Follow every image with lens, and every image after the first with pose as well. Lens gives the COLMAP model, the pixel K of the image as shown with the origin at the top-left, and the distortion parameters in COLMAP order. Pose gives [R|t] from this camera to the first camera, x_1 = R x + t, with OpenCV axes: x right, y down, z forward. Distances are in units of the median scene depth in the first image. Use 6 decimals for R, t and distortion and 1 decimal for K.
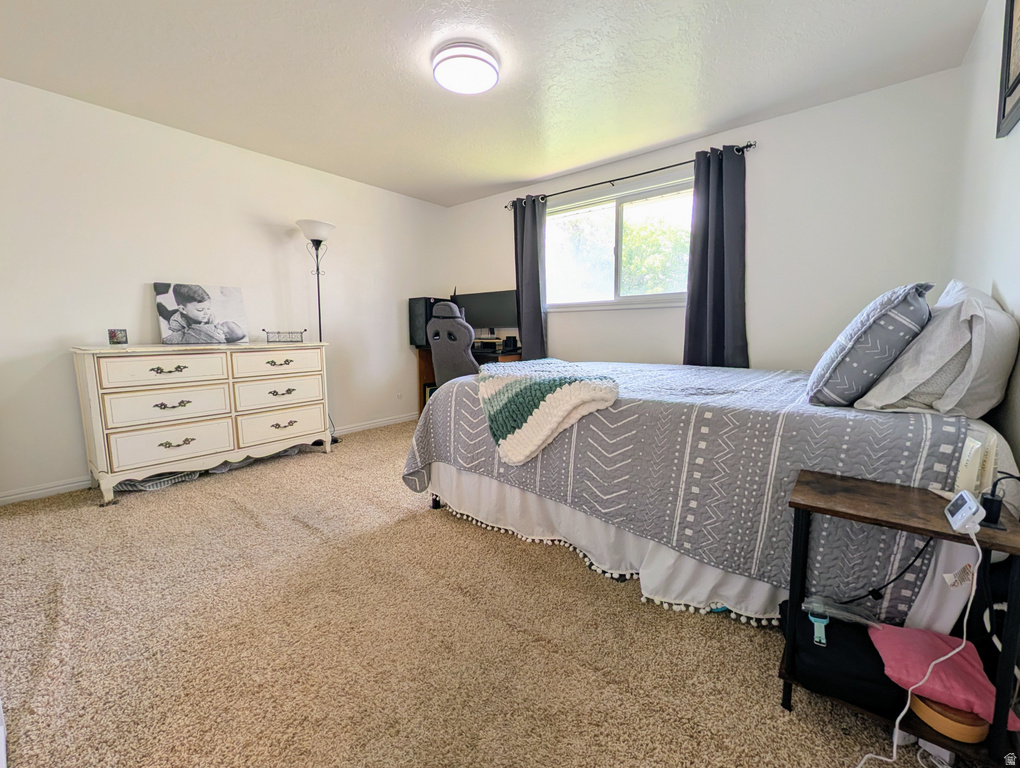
lens RADIAL K [[425.2, 0, 495.0], [0, 425.2, 371.6], [0, 0, 1]] dist [-0.000739, -0.000058]
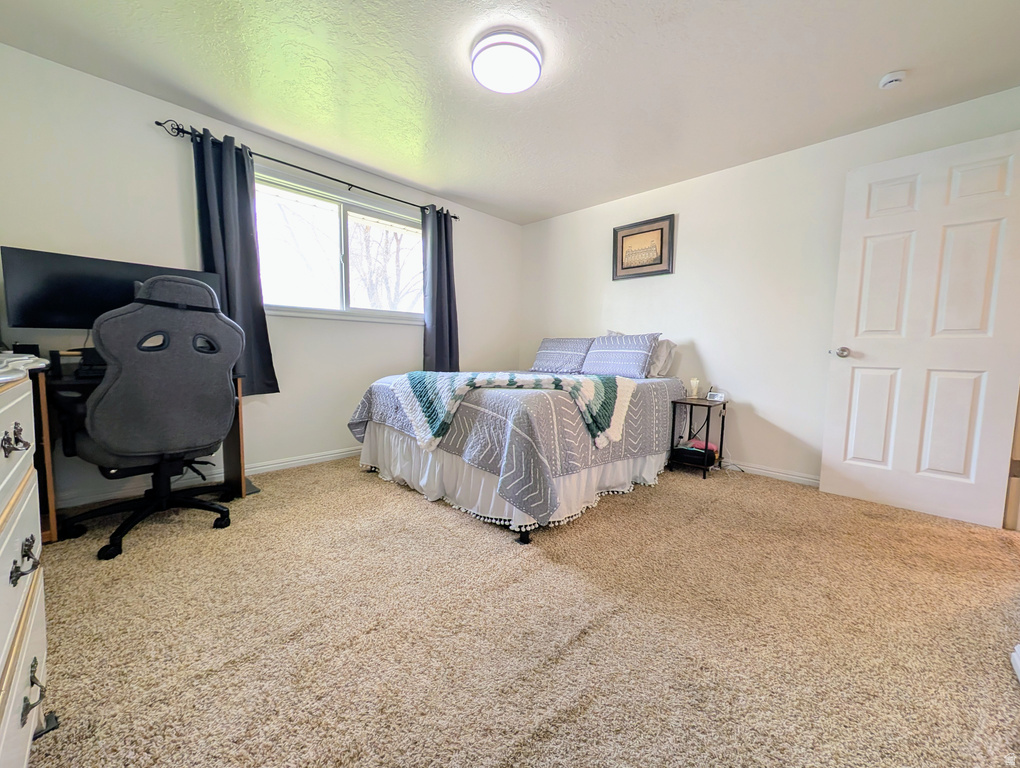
lens RADIAL K [[391.9, 0, 510.0], [0, 391.9, 384.0], [0, 0, 1]] dist [0.000821, 0.000041]
pose [[0.086721, -0.072261, 0.993608, -0.695927], [0.076285, 0.994919, 0.065699, -0.044130], [-0.993308, 0.070100, 0.091792, 0.702345]]
